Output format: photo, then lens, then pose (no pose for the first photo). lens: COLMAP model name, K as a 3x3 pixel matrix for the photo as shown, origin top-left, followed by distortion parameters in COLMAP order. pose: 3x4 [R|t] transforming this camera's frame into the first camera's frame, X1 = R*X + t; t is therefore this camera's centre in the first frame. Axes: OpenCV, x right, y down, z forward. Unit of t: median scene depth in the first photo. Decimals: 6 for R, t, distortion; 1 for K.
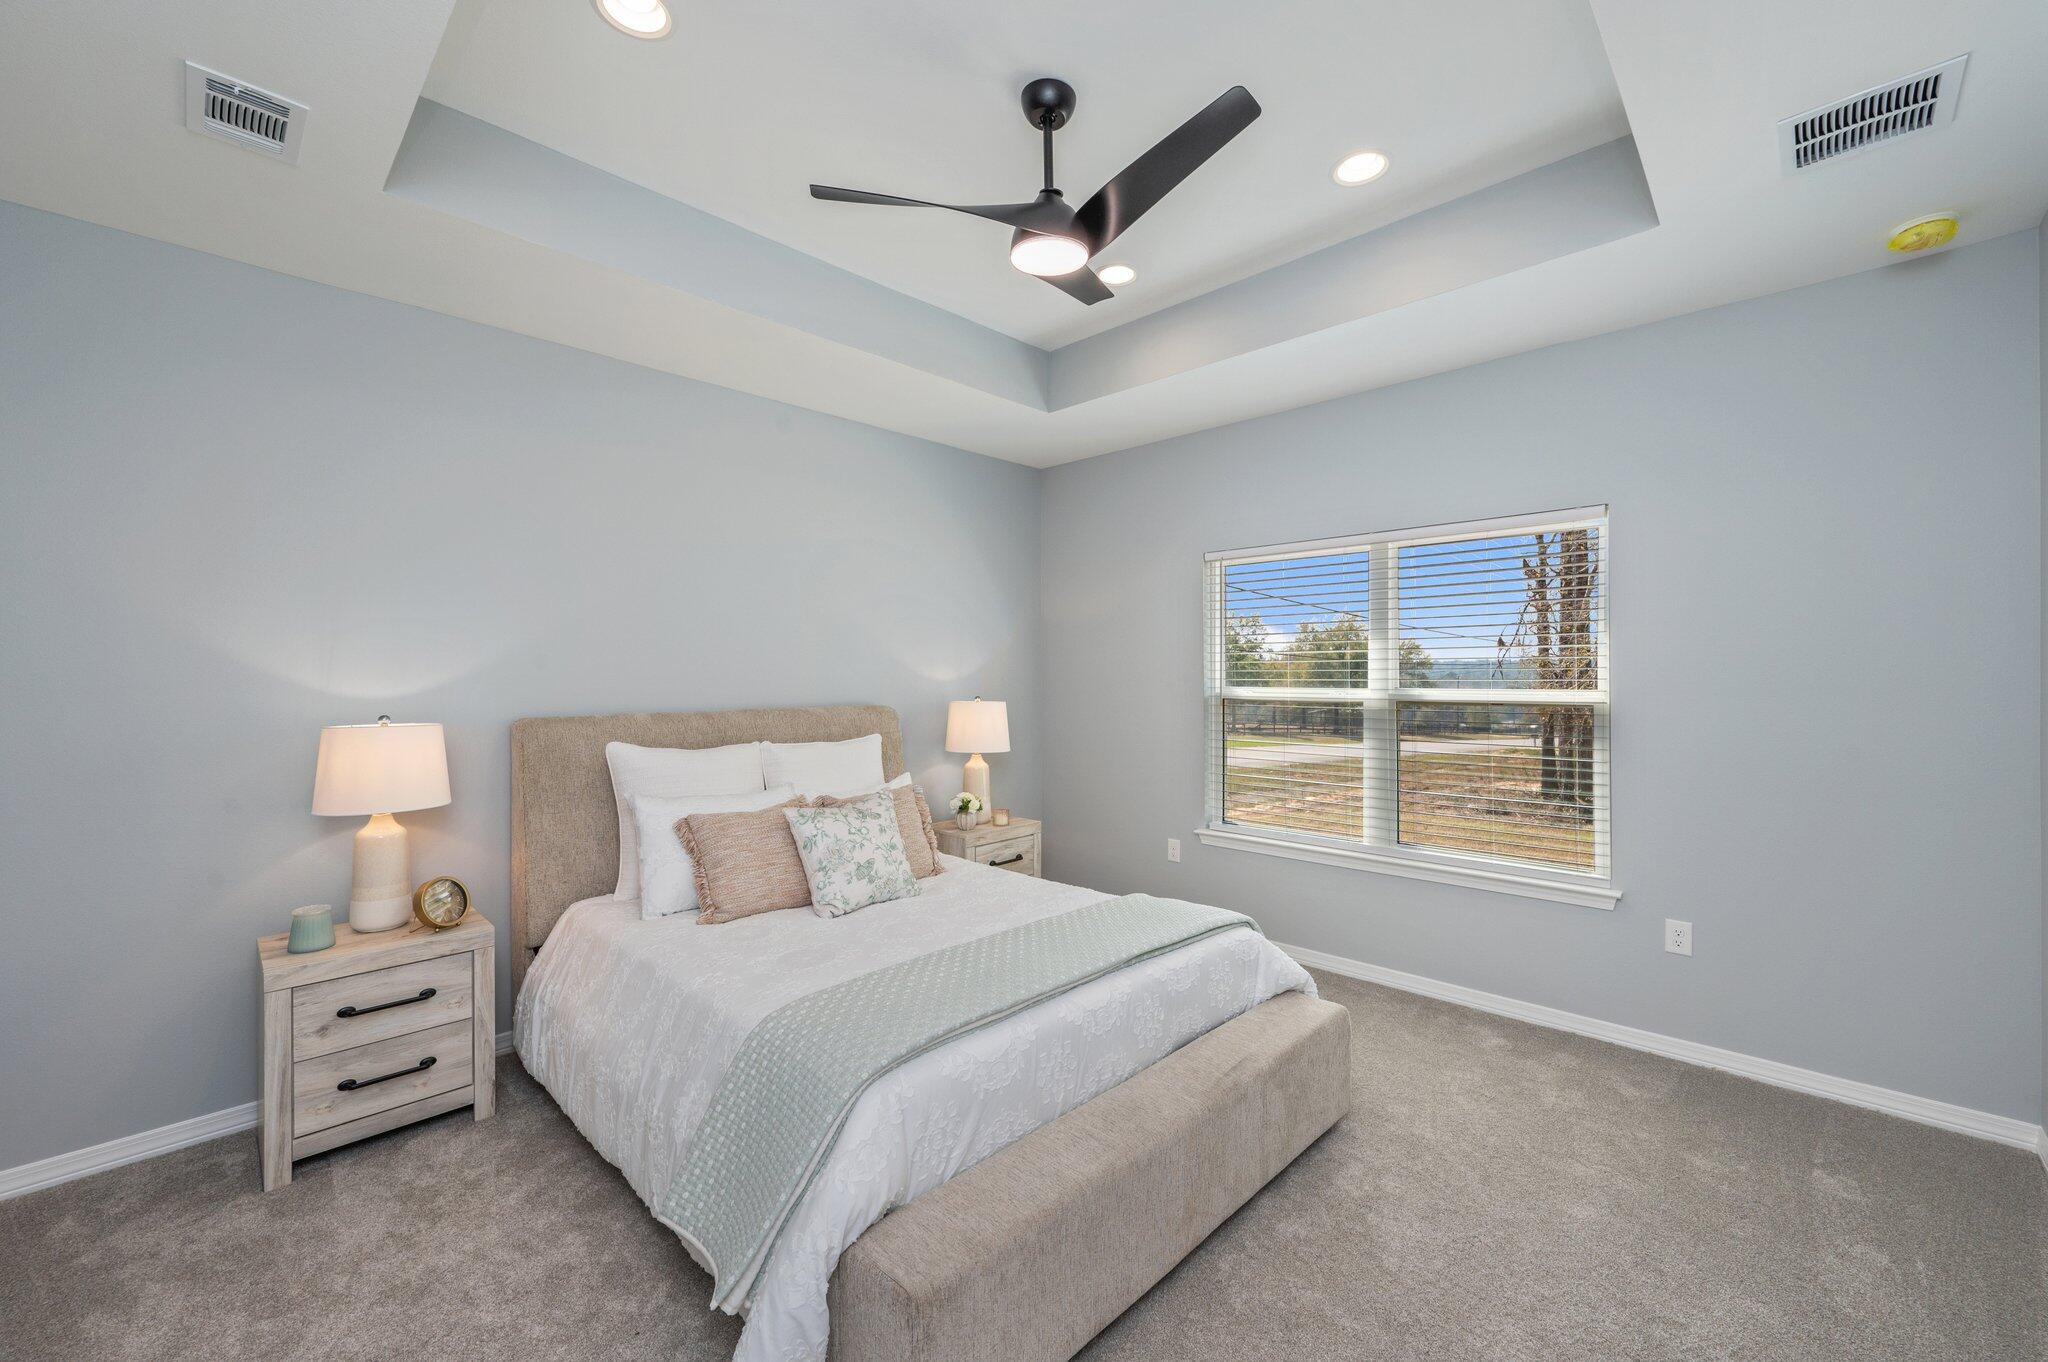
lens RADIAL K [[820.6, 0, 1016.2], [0, 820.6, 672.8], [0, 0, 1]] dist [0.000903, 0.000217]
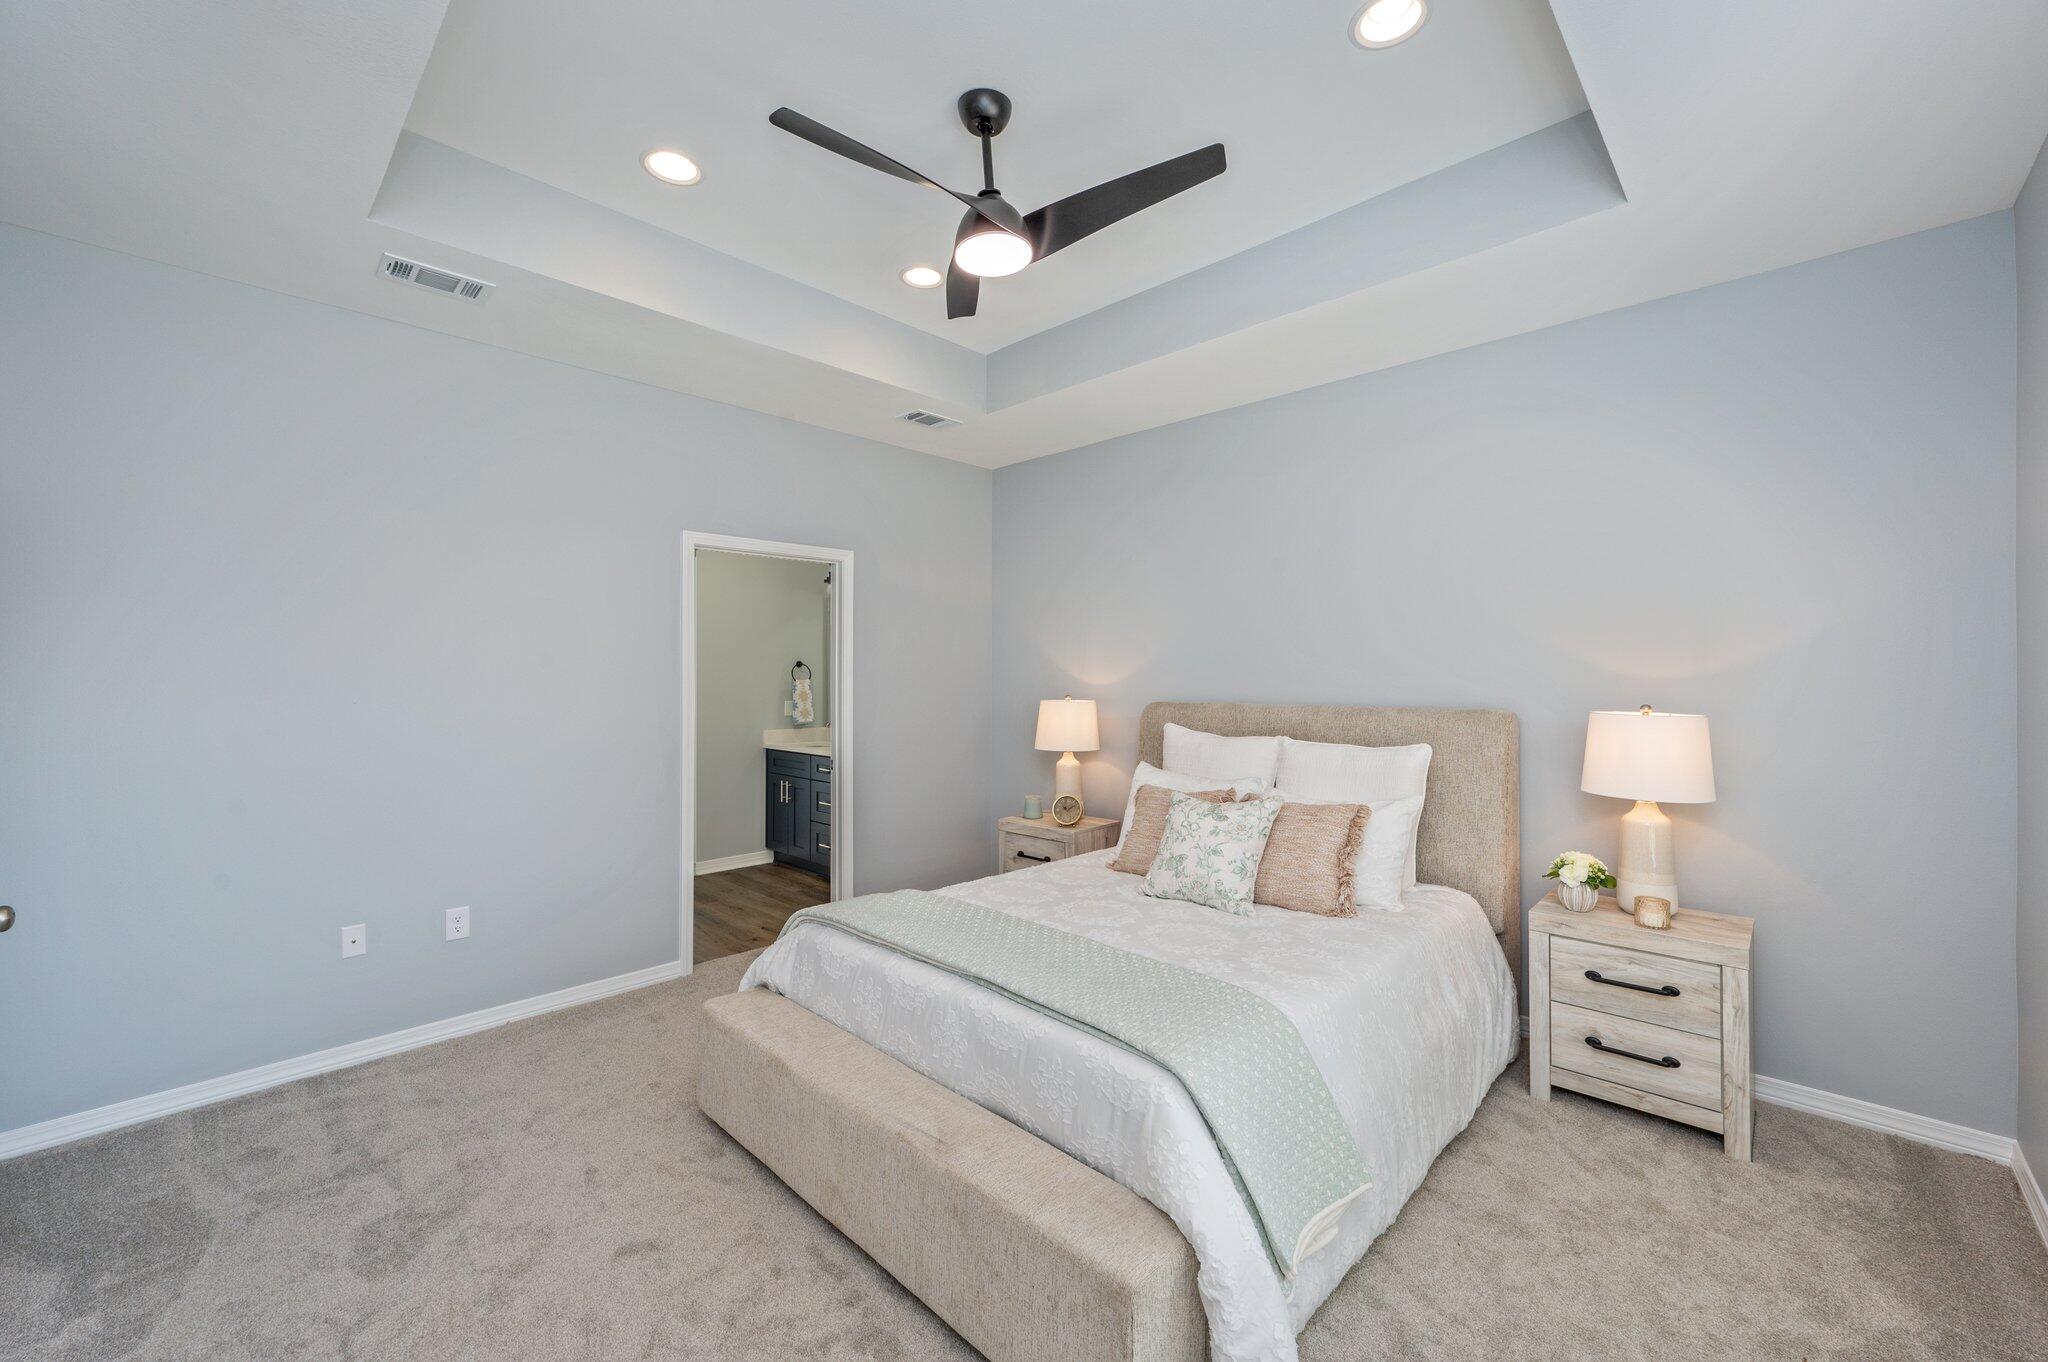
lens RADIAL K [[809.8, 0, 1032.8], [0, 809.8, 668.5], [0, 0, 1]] dist [-0.001169, -0.000128]
pose [[0.013057, 0.001897, -0.999913, 0.814175], [0.006483, 0.999977, 0.001982, -0.003478], [0.999894, -0.006509, 0.013045, 0.808697]]
